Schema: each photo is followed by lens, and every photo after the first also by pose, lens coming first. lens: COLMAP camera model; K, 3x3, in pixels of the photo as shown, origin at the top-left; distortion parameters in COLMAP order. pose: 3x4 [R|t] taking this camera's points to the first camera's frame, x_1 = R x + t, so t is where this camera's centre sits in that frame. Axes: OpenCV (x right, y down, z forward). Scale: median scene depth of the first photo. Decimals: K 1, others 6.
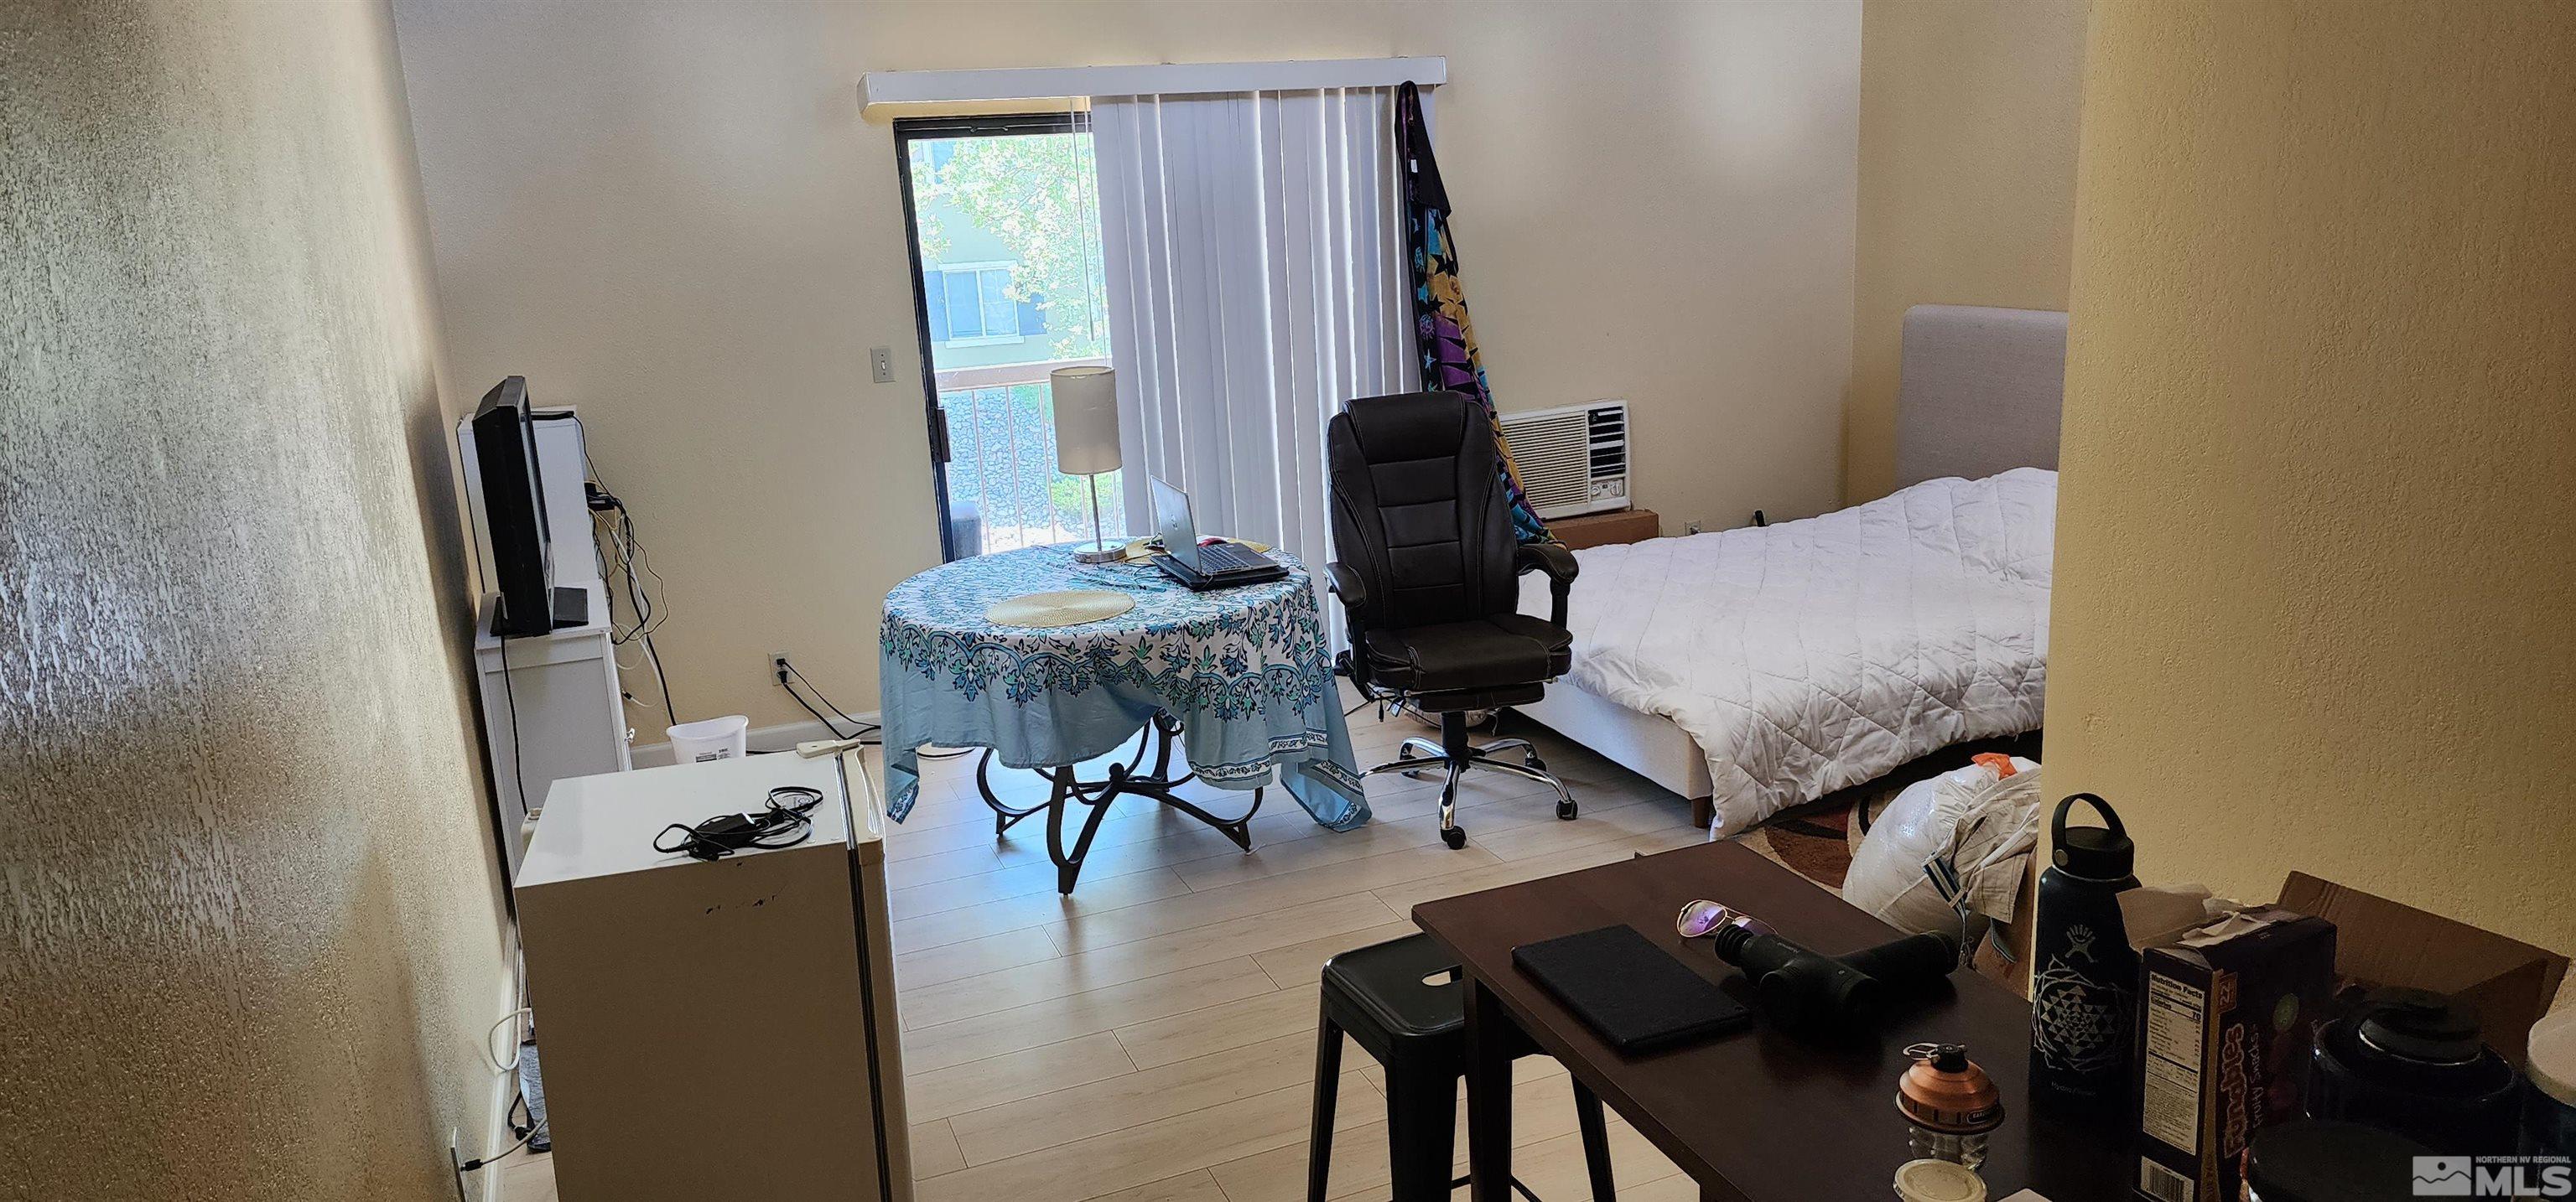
lens RADIAL K [[1670.8, 0, 1288.0], [0, 1670.8, 601.0], [0, 0, 1]] dist [0.129547, -0.000332]
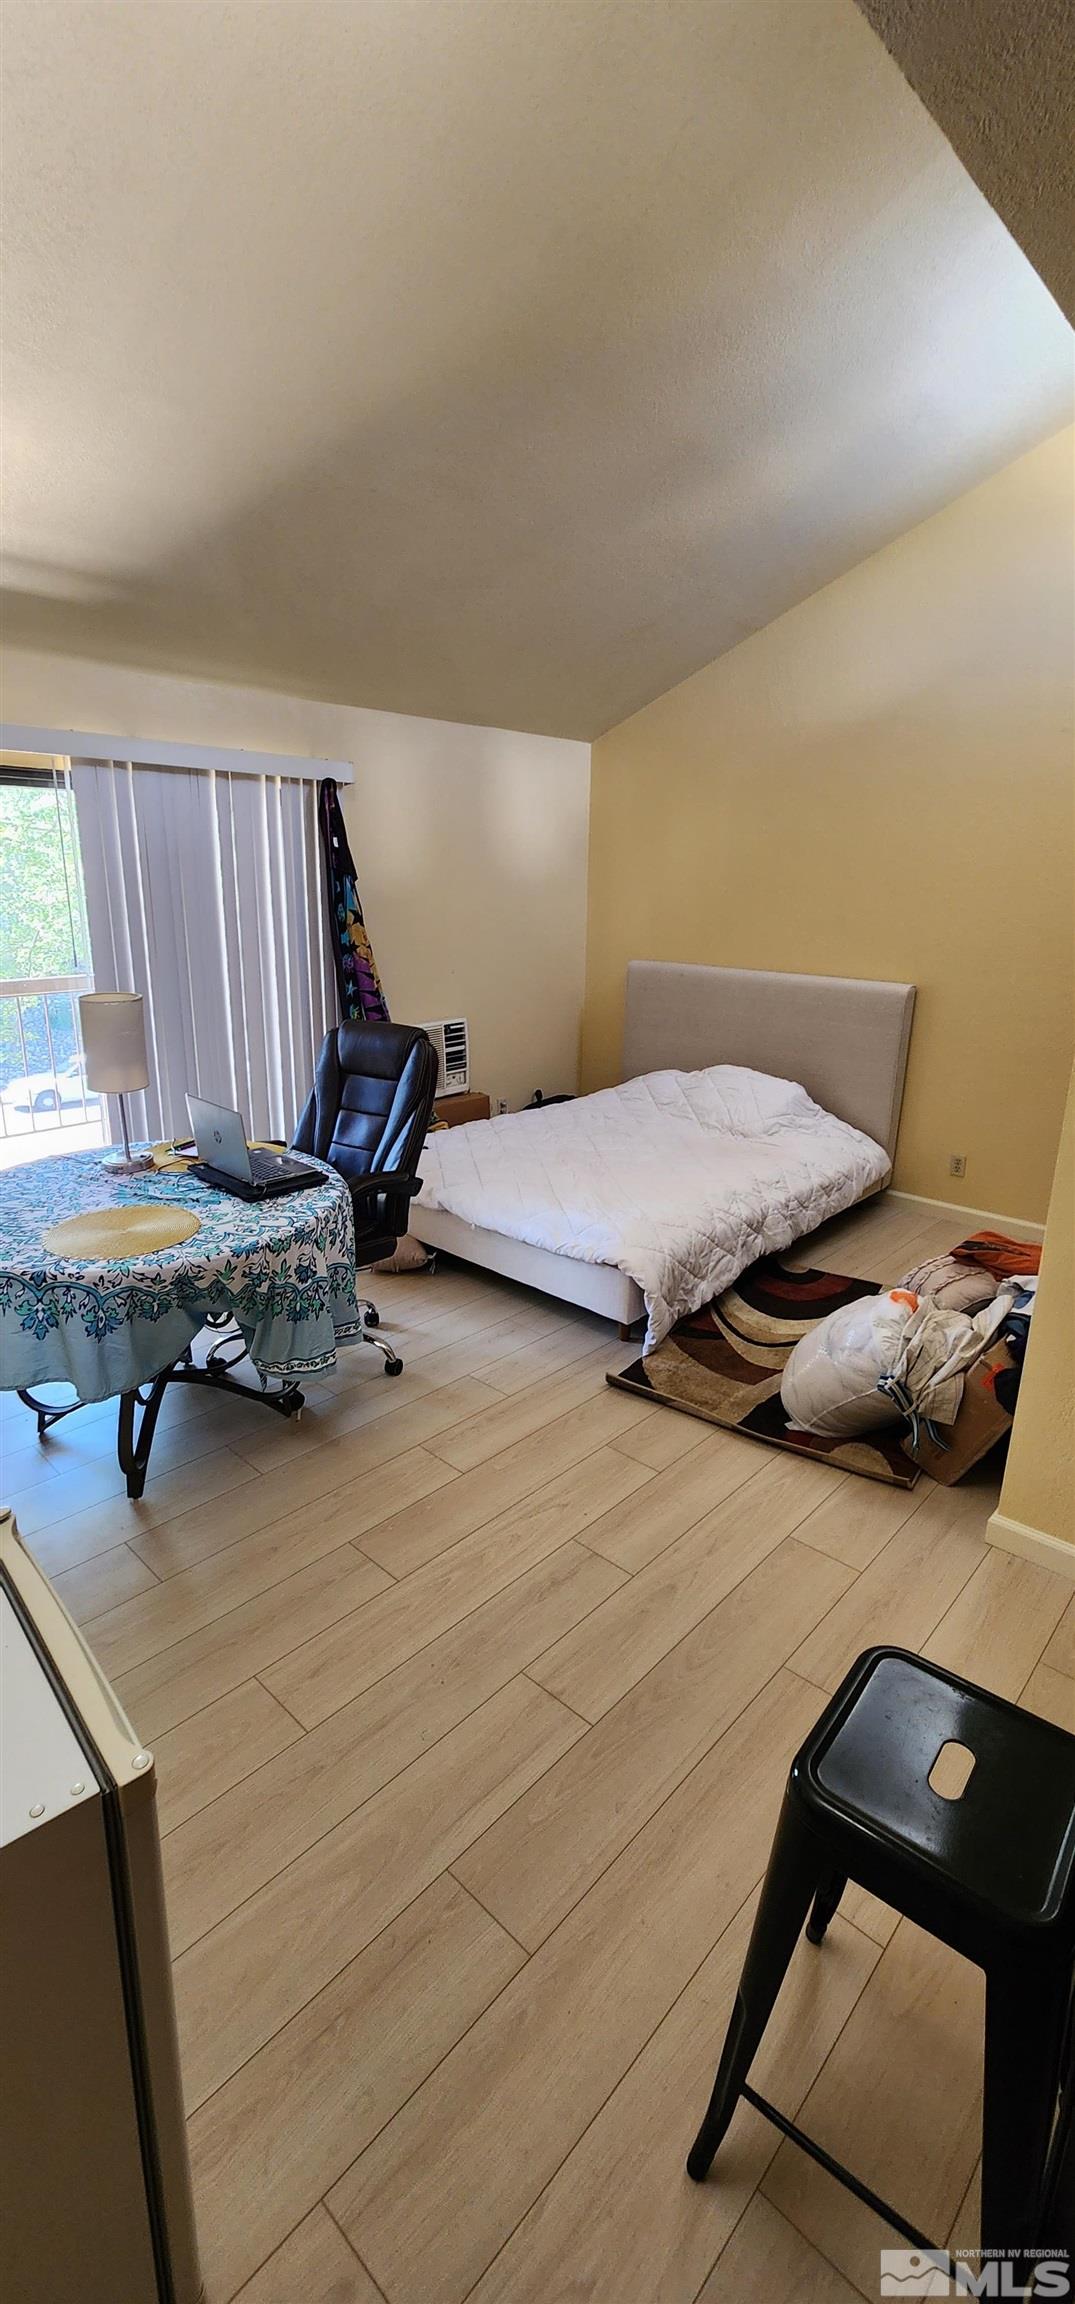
lens RADIAL K [[952.1, 0, 534.8], [0, 952.1, 1133.3], [0, 0, 1]] dist [-0.000682, -0.000163]
pose [[0.907611, -0.046231, 0.417260, -0.135982], [0.039803, 0.998917, 0.024099, -0.054907], [-0.417922, -0.005264, 0.908468, 0.336038]]
